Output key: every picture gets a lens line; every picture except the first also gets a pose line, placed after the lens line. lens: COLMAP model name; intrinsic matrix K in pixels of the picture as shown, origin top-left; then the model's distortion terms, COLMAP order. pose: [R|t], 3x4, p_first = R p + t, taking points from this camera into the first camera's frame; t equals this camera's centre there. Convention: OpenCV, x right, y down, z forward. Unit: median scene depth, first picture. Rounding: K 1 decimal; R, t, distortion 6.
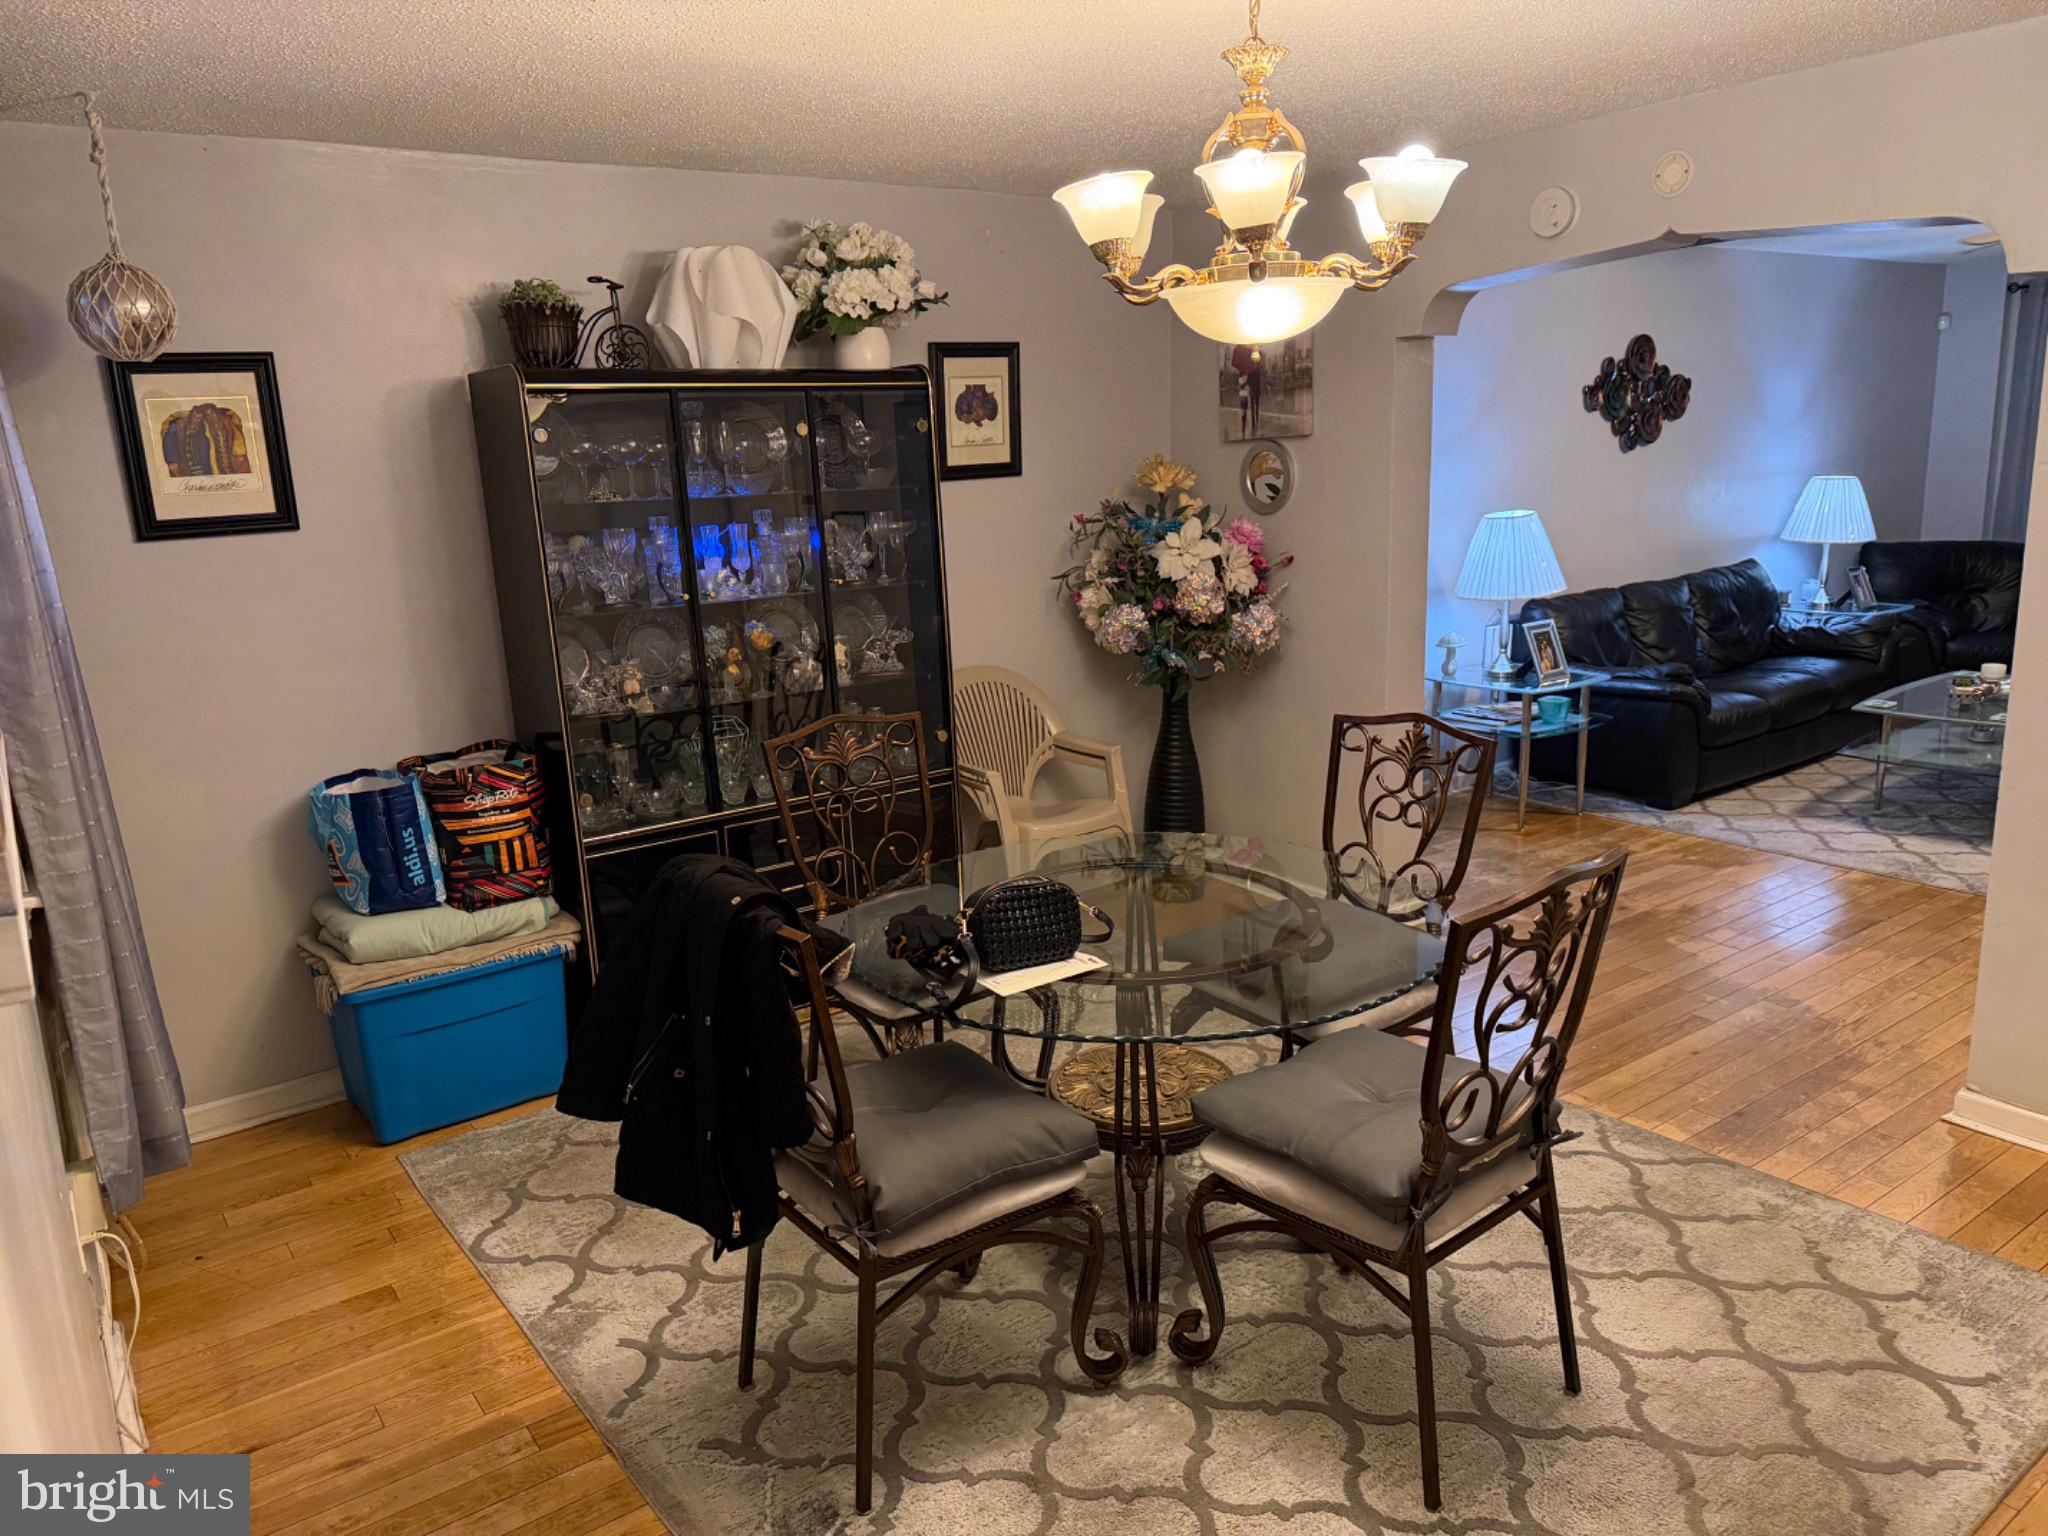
lens RADIAL K [[1424.8, 0, 1025.4], [0, 1424.8, 777.1], [0, 0, 1]] dist [0.008188, -0.012395]
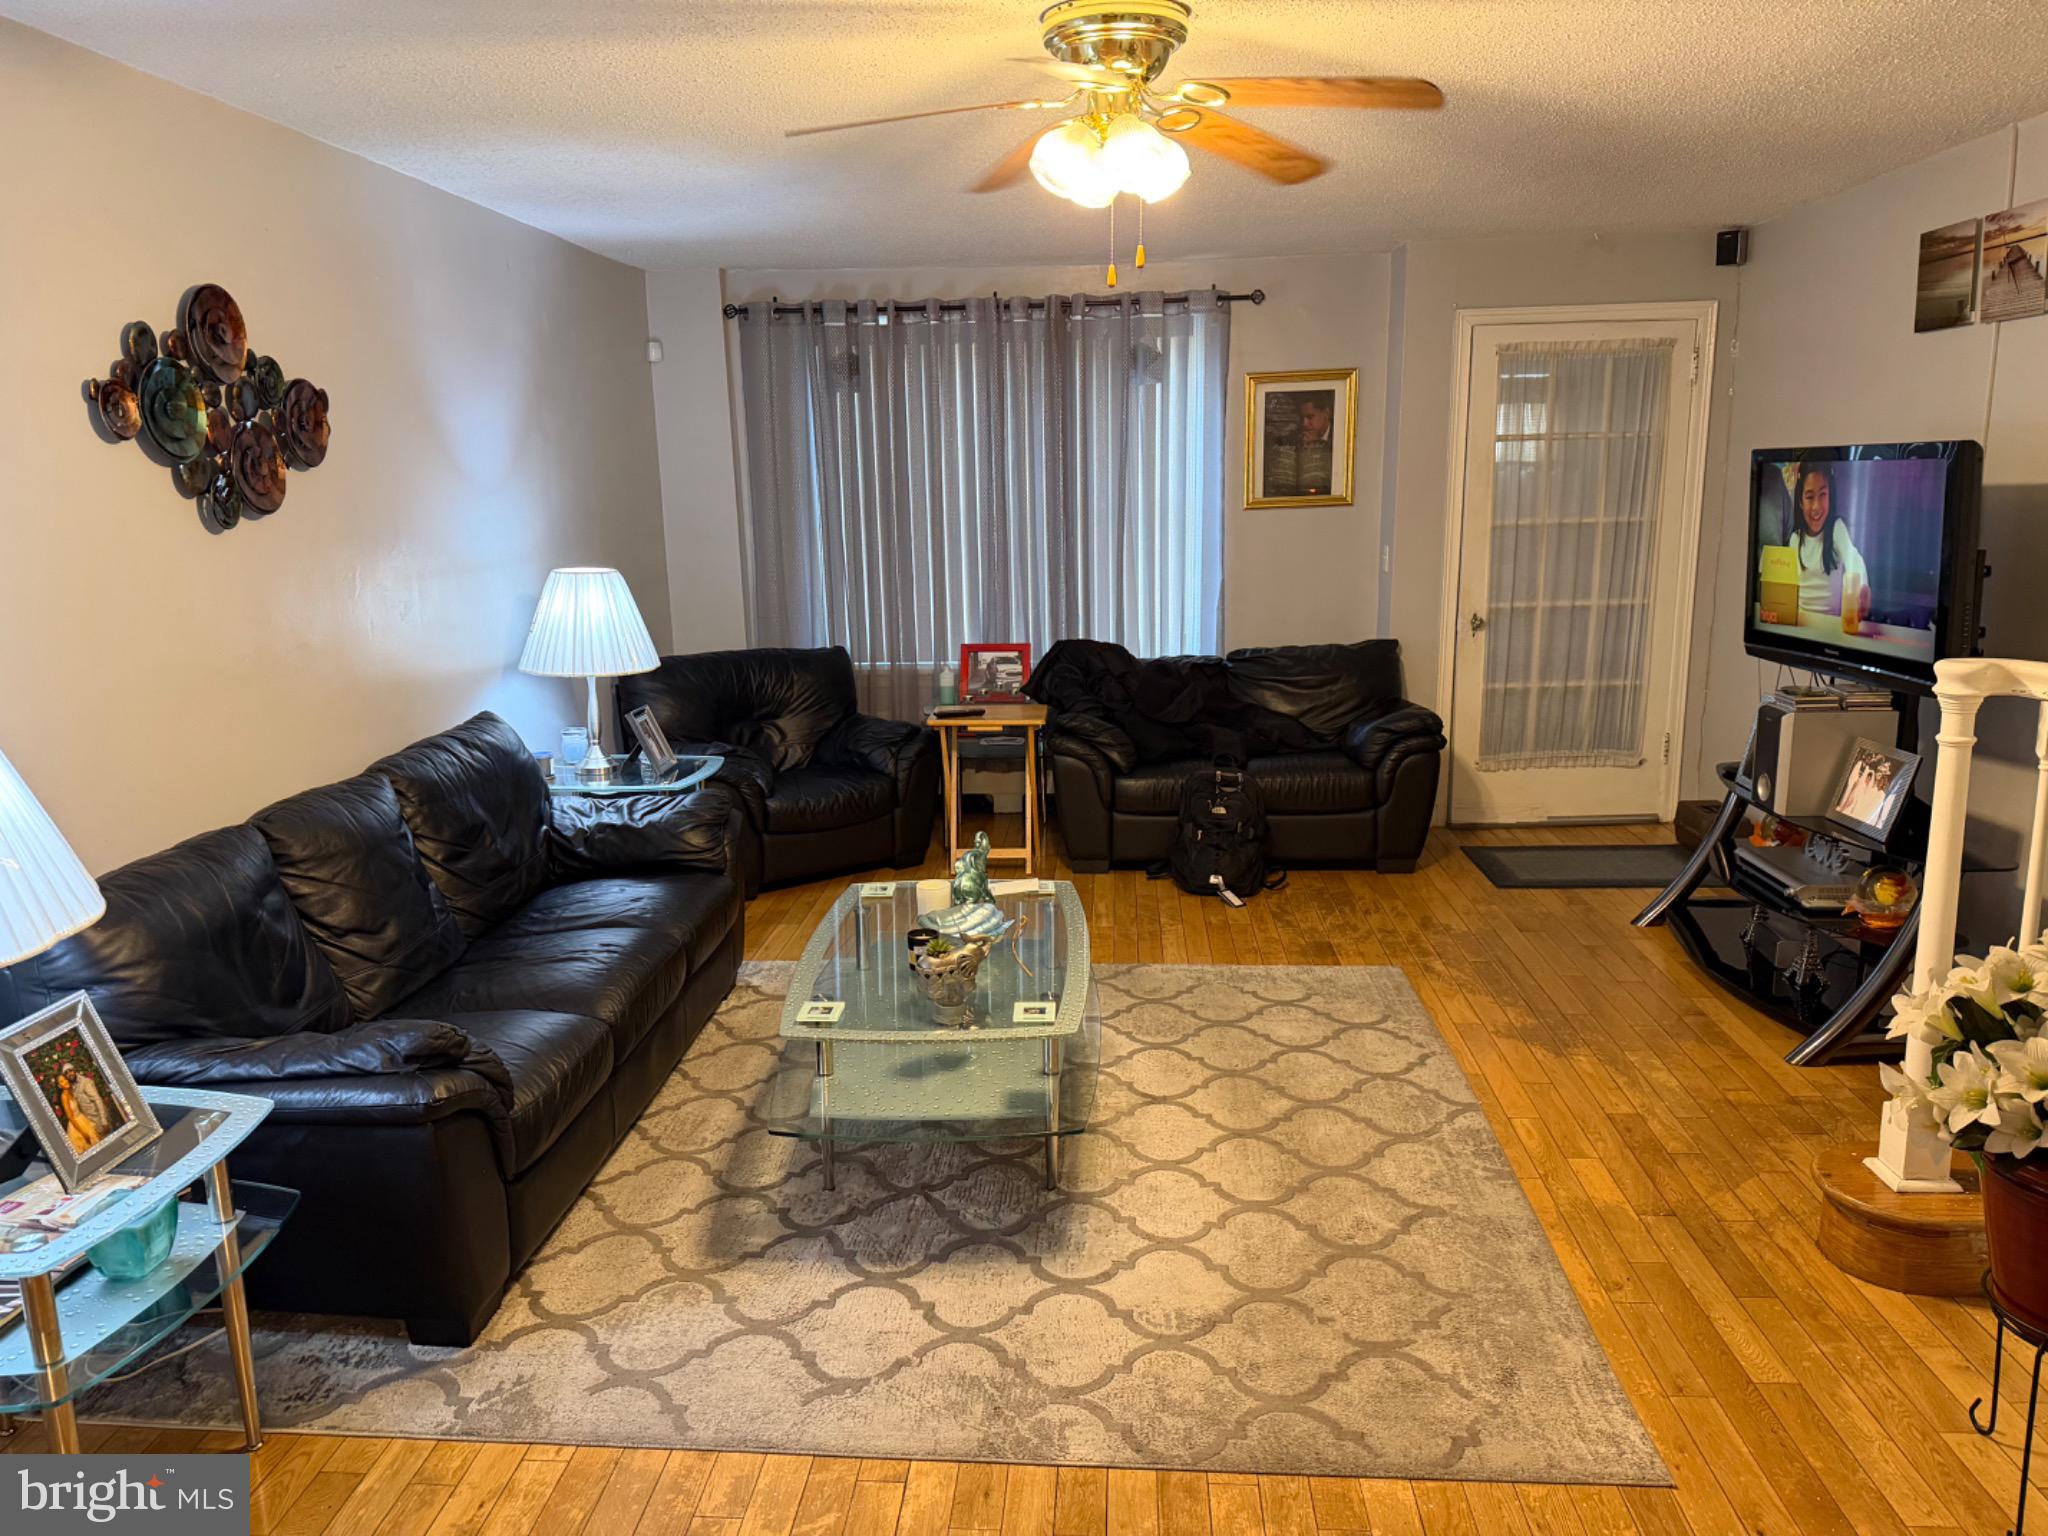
lens RADIAL K [[1424.8, 0, 1029.3], [0, 1424.8, 766.3], [0, 0, 1]] dist [0.008188, -0.012395]
pose [[0.627962, -0.127695, 0.767696, 0.218769], [0.165582, 0.985783, 0.028528, -0.120974], [-0.760425, 0.109202, 0.640178, 0.504938]]
